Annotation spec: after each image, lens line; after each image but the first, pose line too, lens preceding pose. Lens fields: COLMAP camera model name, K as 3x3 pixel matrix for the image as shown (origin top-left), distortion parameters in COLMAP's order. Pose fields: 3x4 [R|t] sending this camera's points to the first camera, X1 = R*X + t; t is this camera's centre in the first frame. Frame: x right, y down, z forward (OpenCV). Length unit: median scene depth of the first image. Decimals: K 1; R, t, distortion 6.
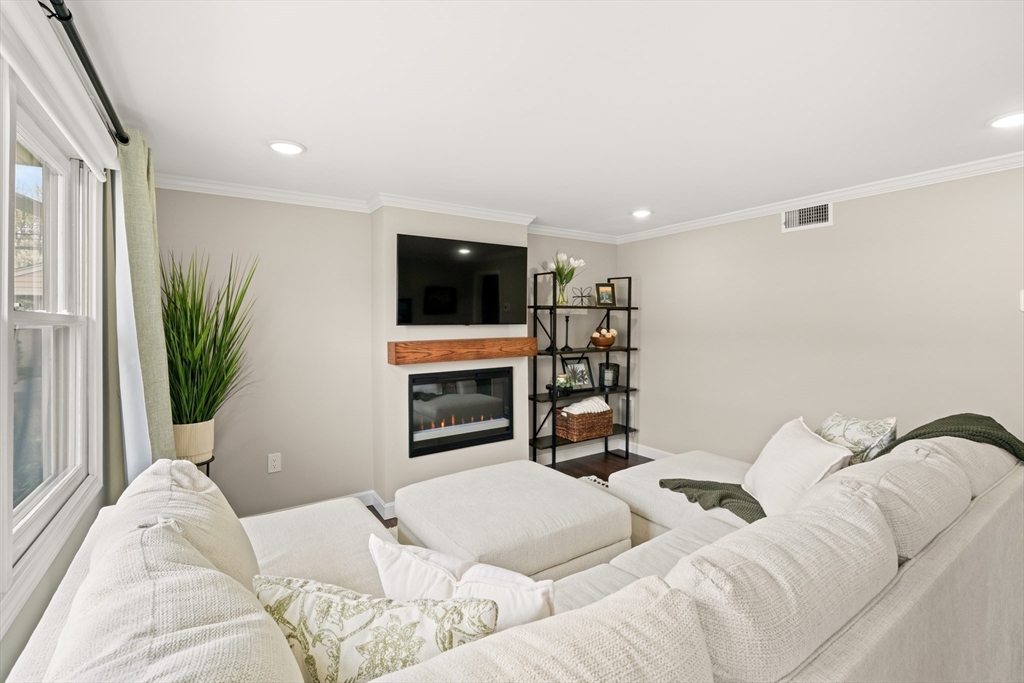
lens RADIAL K [[448.9, 0, 502.7], [0, 448.9, 323.2], [0, 0, 1]] dist [0.000926, 0.000879]
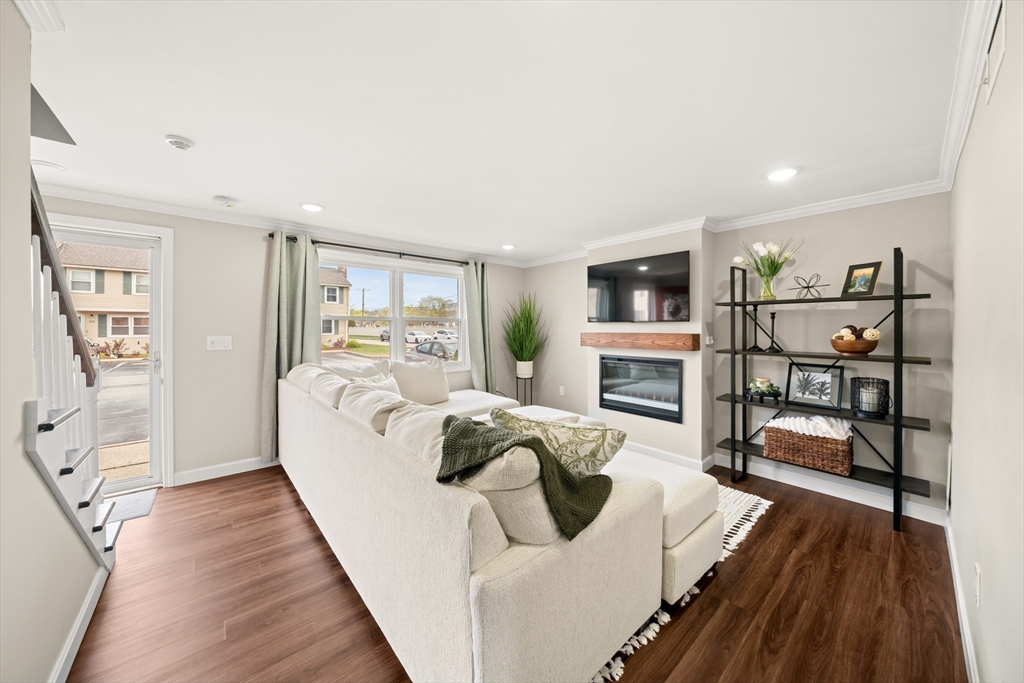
lens RADIAL K [[356.4, 0, 523.5], [0, 356.4, 327.9], [0, 0, 1]] dist [-0.002887, -0.000093]
pose [[0.161204, 0.011501, -0.986854, 0.707390], [-0.005869, 0.999926, 0.010695, 0.009149], [0.986904, 0.004068, 0.161260, 0.395532]]
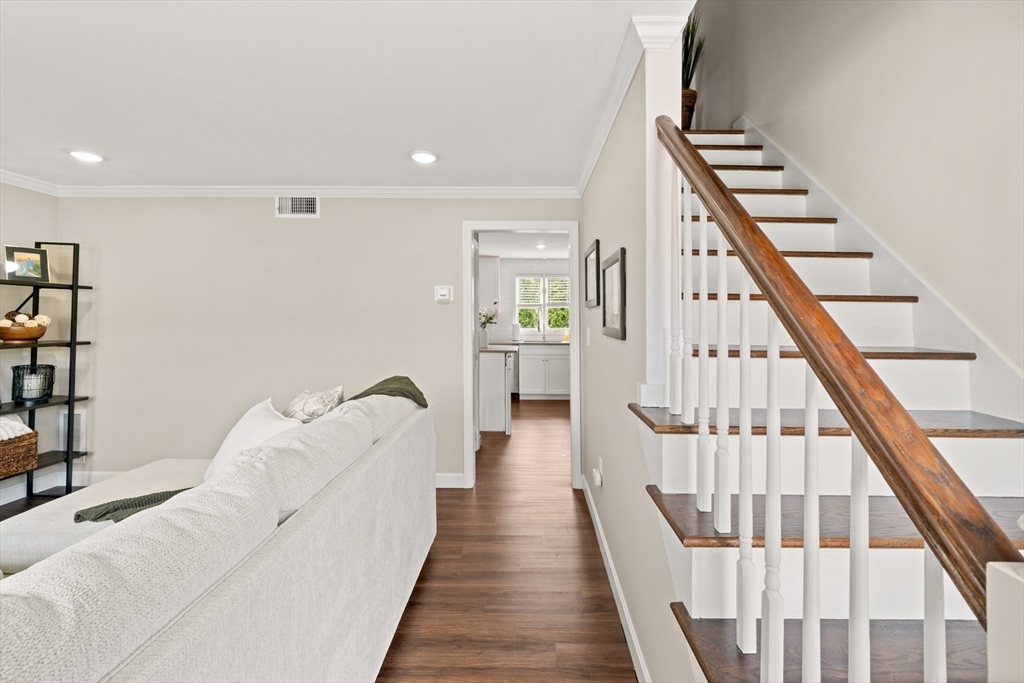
lens RADIAL K [[451.1, 0, 525.7], [0, 451.1, 317.3], [0, 0, 1]] dist [-0.004895, -0.000792]
pose [[0.551300, 0.011612, 0.834226, 0.081472], [-0.003353, 0.999926, -0.011703, 0.022374], [-0.834301, 0.003654, 0.551298, -0.004185]]
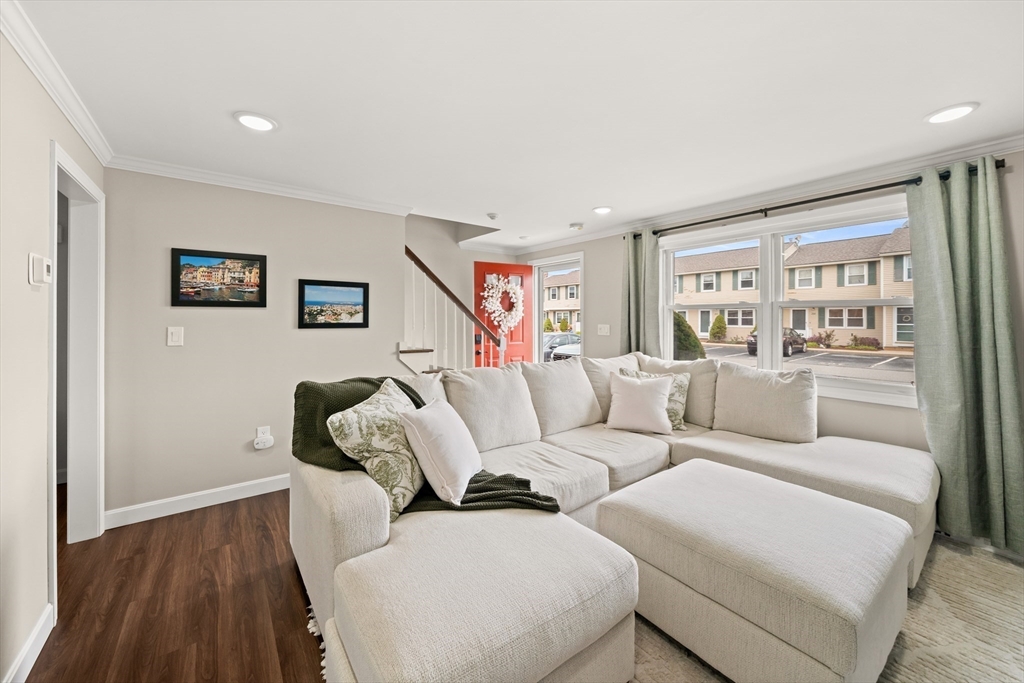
lens RADIAL K [[382.7, 0, 482.6], [0, 382.7, 315.8], [0, 0, 1]] dist [-0.007952, 0.000758]
pose [[-0.999234, 0.009012, -0.038080, 0.267247], [0.009165, 0.999951, -0.003839, 0.014619], [0.038044, -0.004185, -0.999267, 0.900146]]
